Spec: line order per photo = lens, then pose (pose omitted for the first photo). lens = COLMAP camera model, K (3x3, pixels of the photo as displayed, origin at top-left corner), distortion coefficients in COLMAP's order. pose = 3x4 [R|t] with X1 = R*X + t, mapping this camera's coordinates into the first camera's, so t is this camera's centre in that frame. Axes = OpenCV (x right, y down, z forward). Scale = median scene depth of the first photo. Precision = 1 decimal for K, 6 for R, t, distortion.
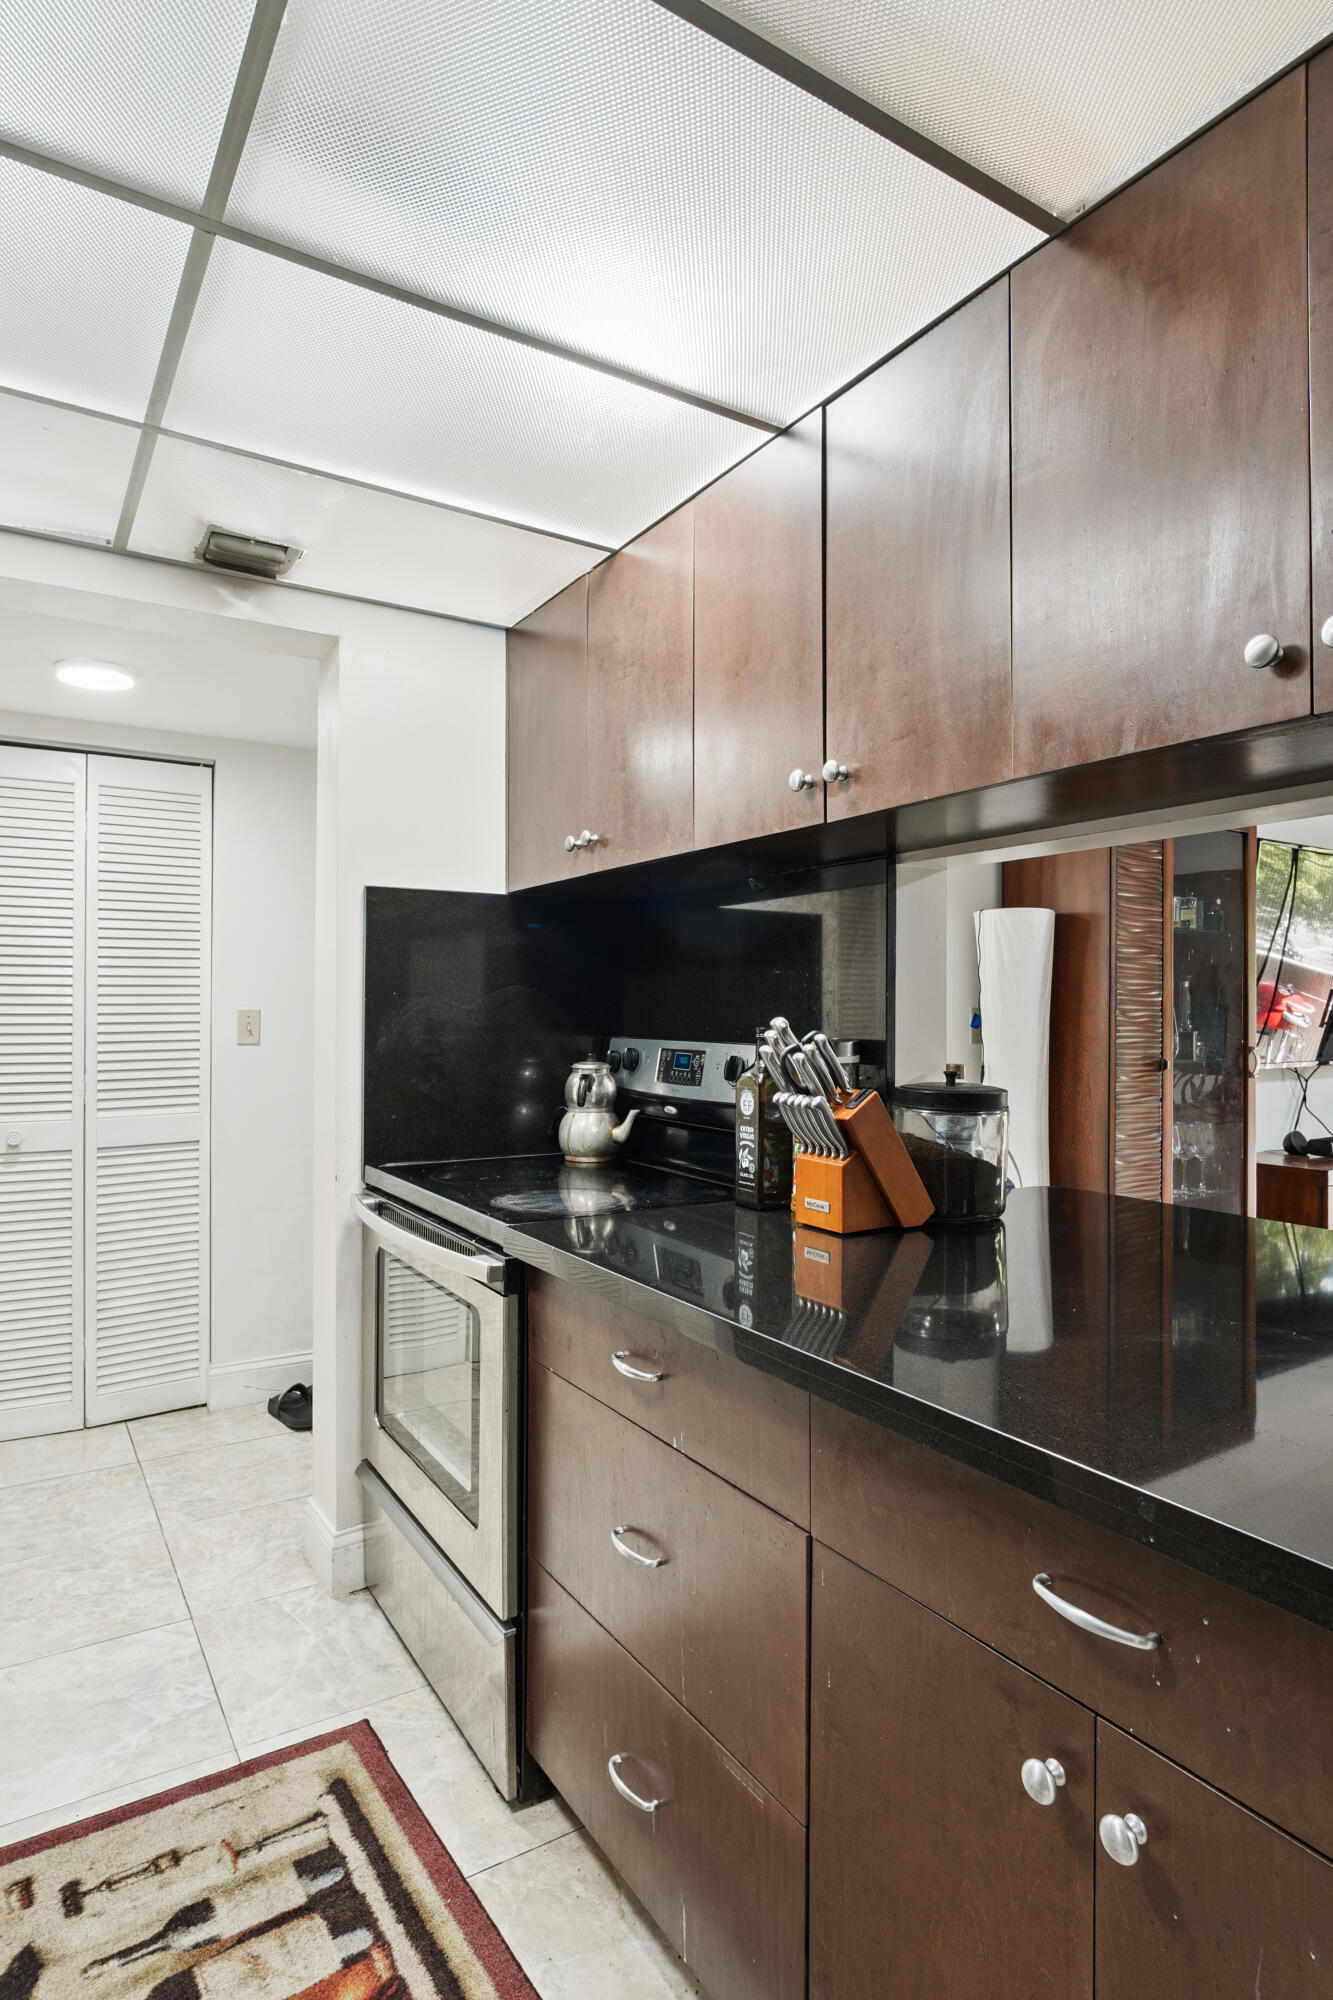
lens RADIAL K [[1068.7, 0, 670.9], [0, 1068.7, 995.5], [0, 0, 1]] dist [-0.020311, 0.006935]
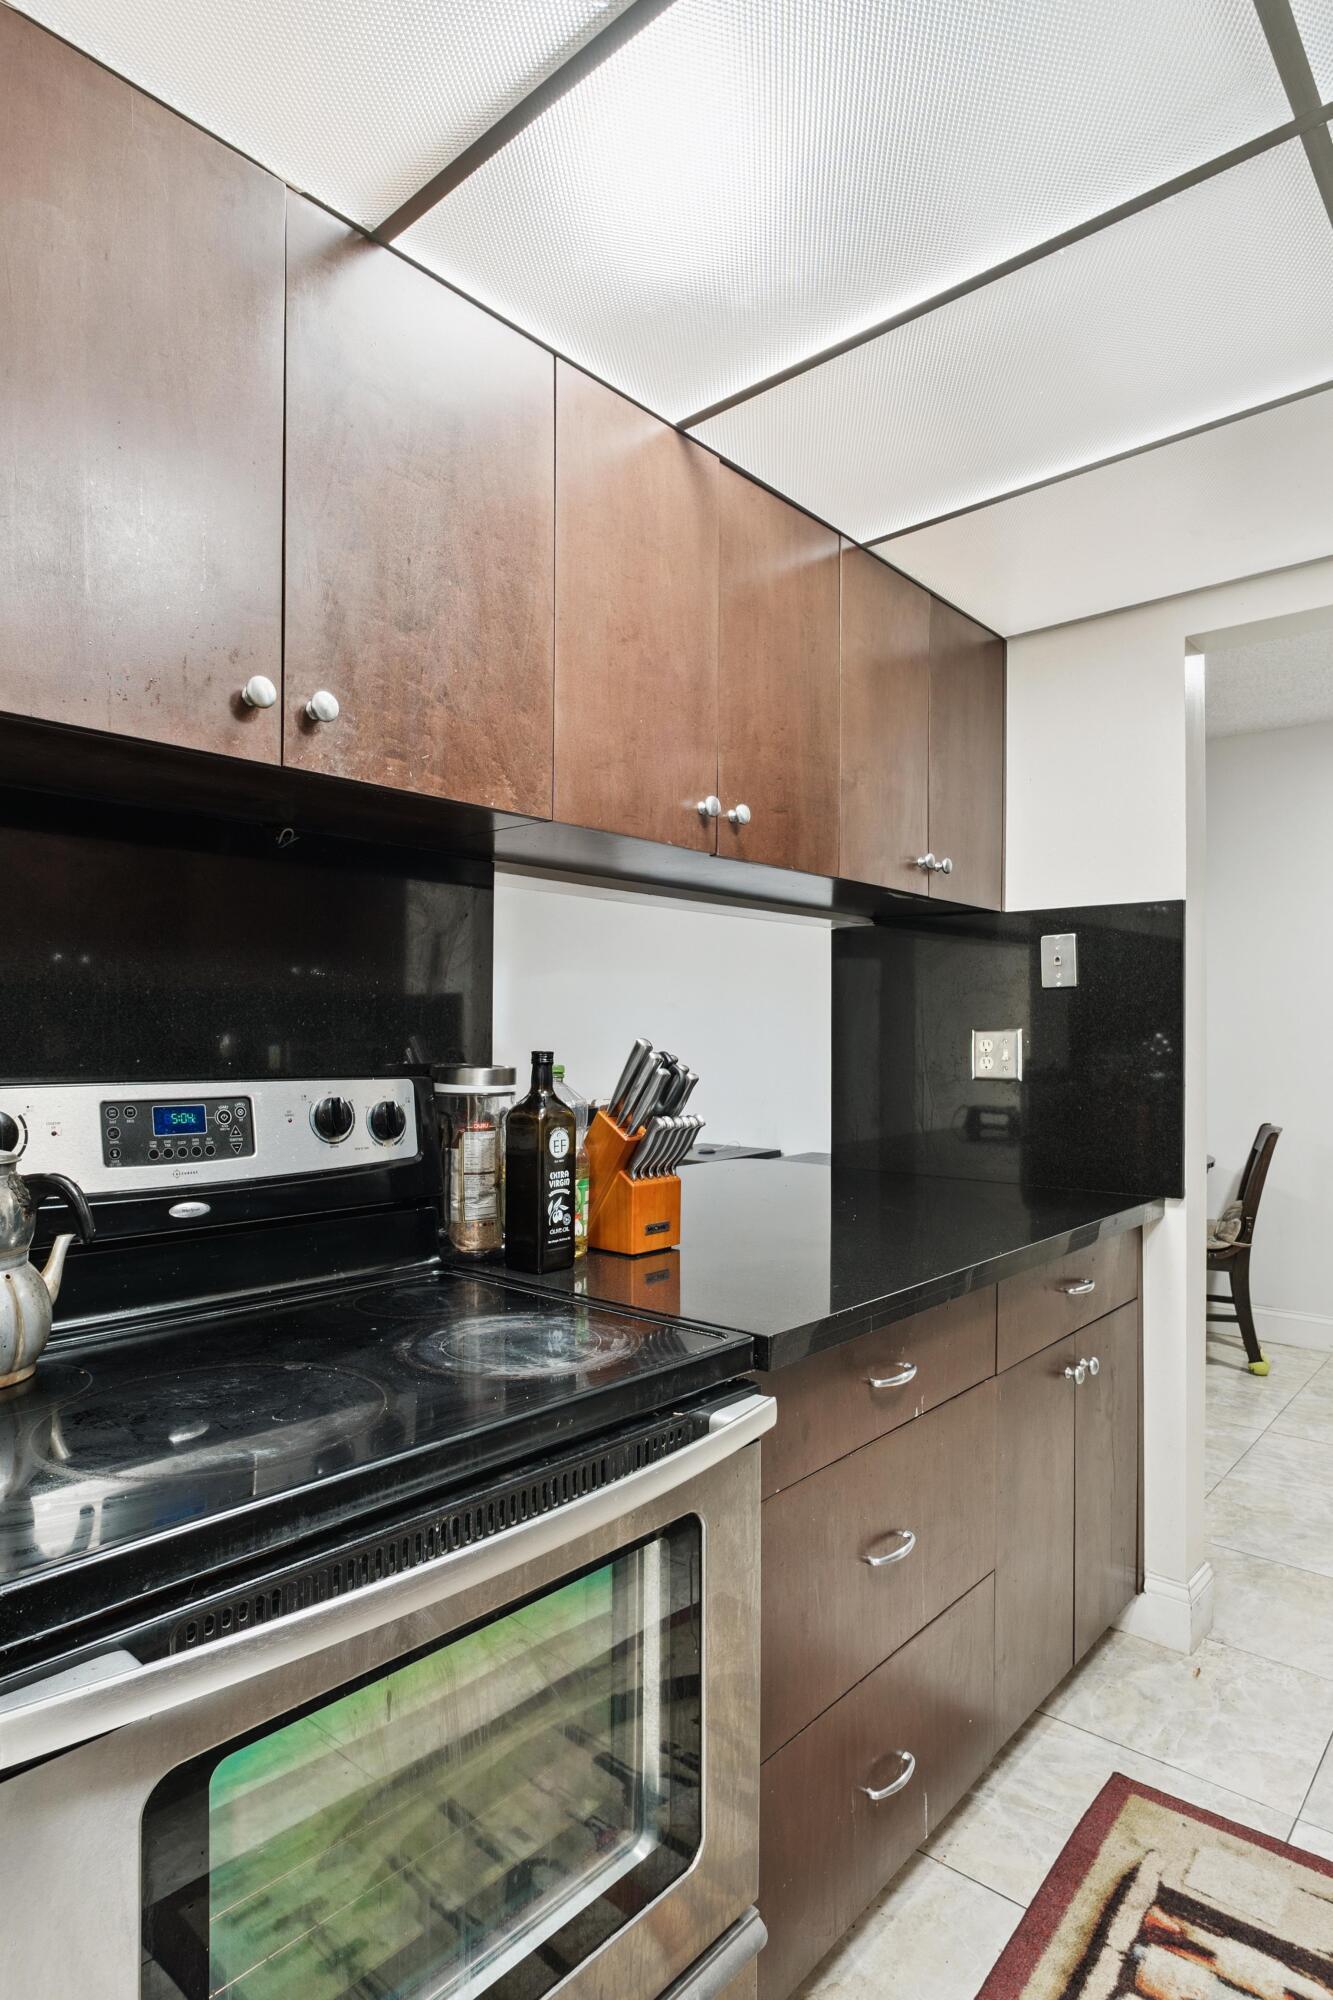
lens RADIAL K [[1068.7, 0, 706.2], [0, 1068.7, 1025.9], [0, 0, 1]] dist [-0.020311, 0.006935]
pose [[-0.277349, 0.004705, 0.960758, -0.751295], [-0.016447, 0.999818, -0.009645, 0.016835], [-0.960628, -0.018476, -0.277222, 1.123166]]
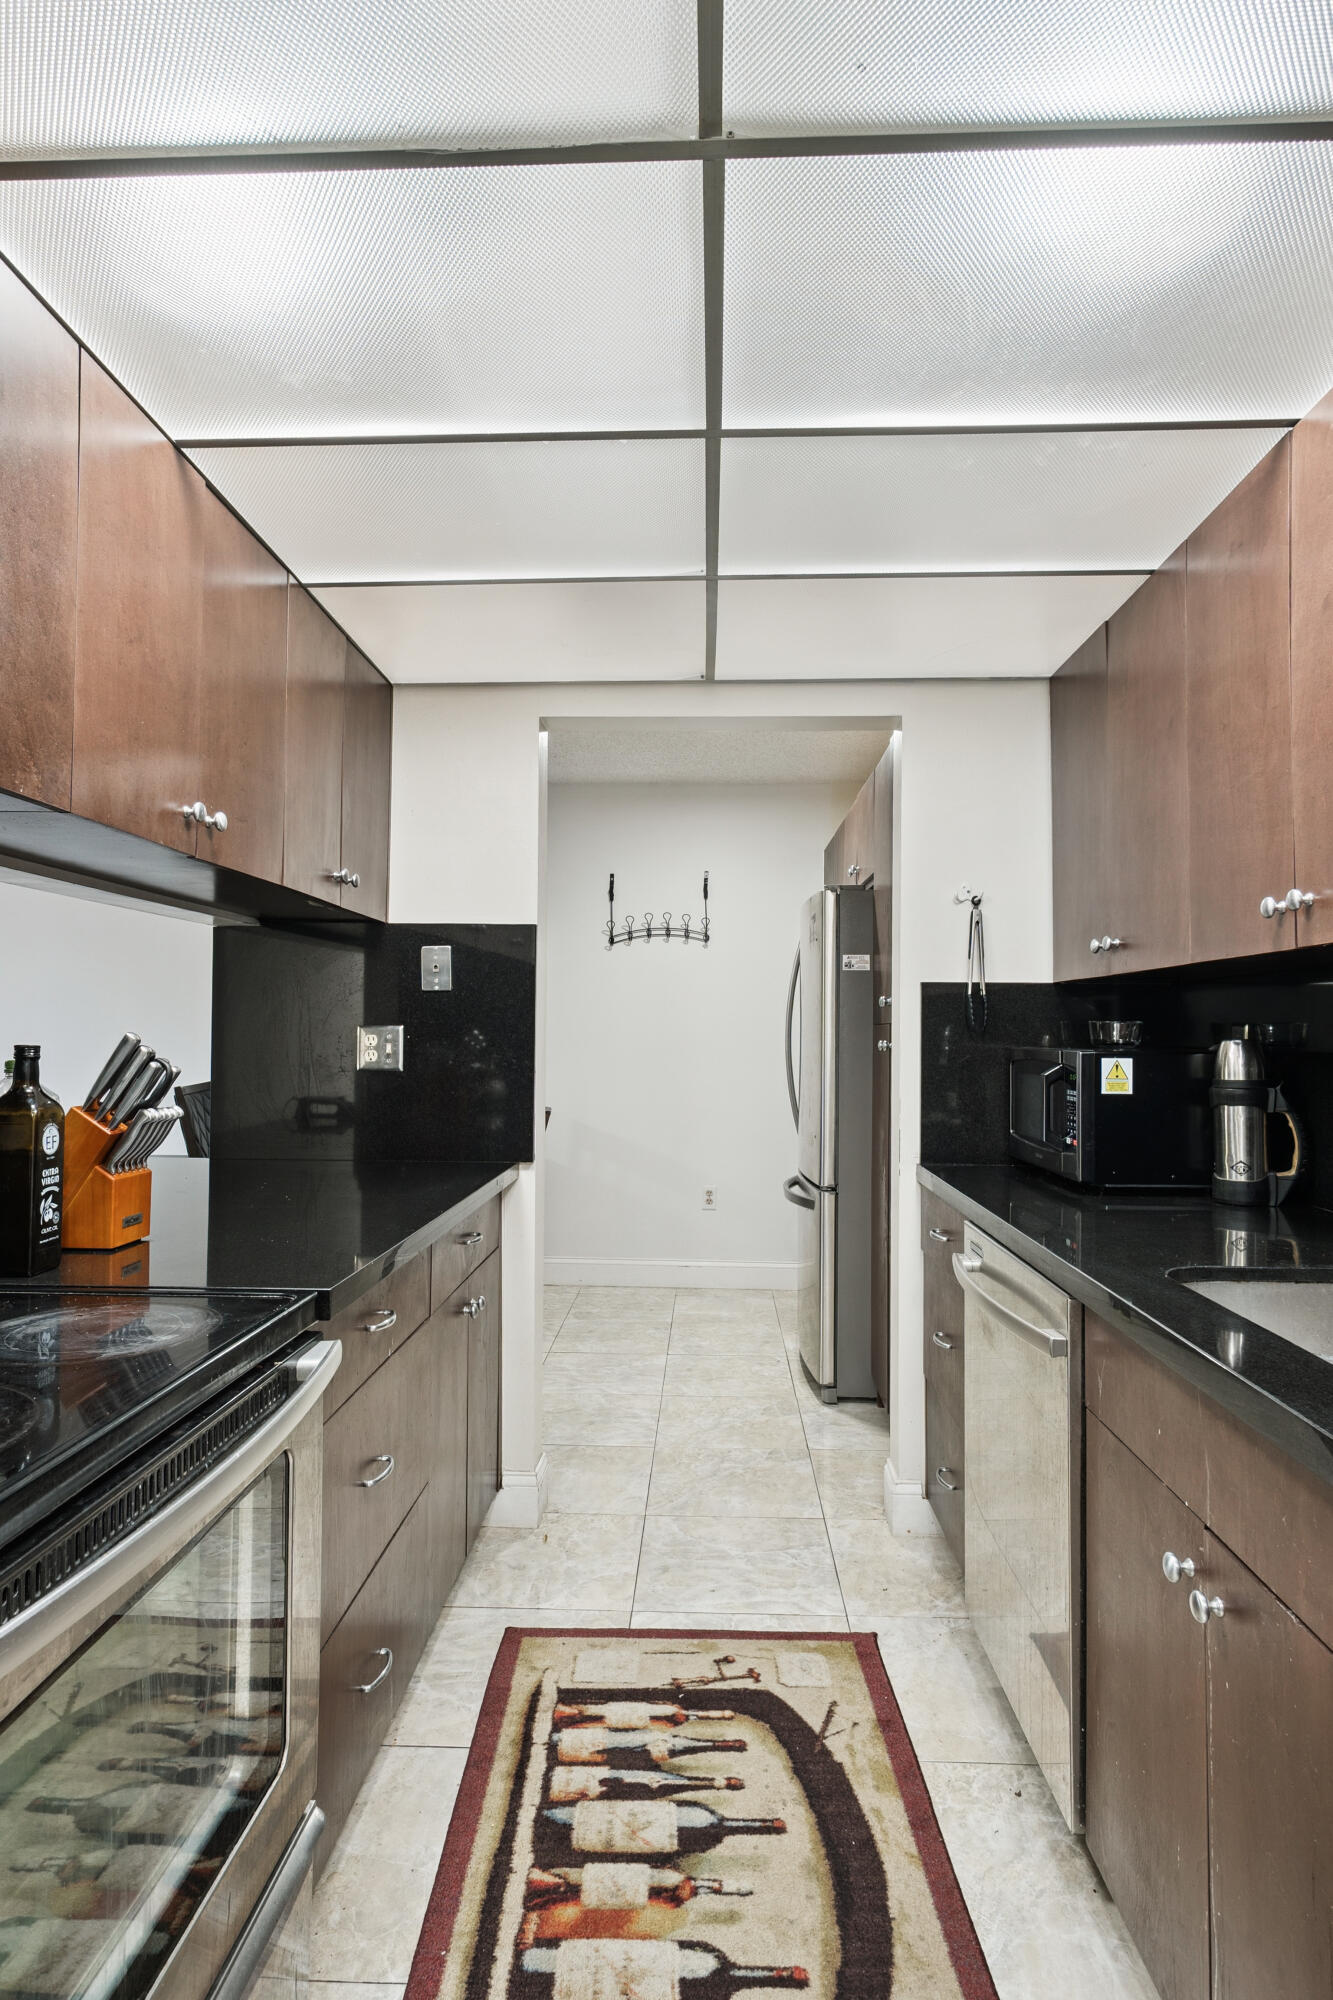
lens RADIAL K [[1068.7, 0, 659.9], [0, 1068.7, 997.0], [0, 0, 1]] dist [-0.020311, 0.006935]
pose [[-0.818935, 0.012502, 0.573750, -0.761309], [-0.016127, 0.998867, -0.044784, 0.022697], [-0.573659, -0.045928, -0.817805, 1.396588]]
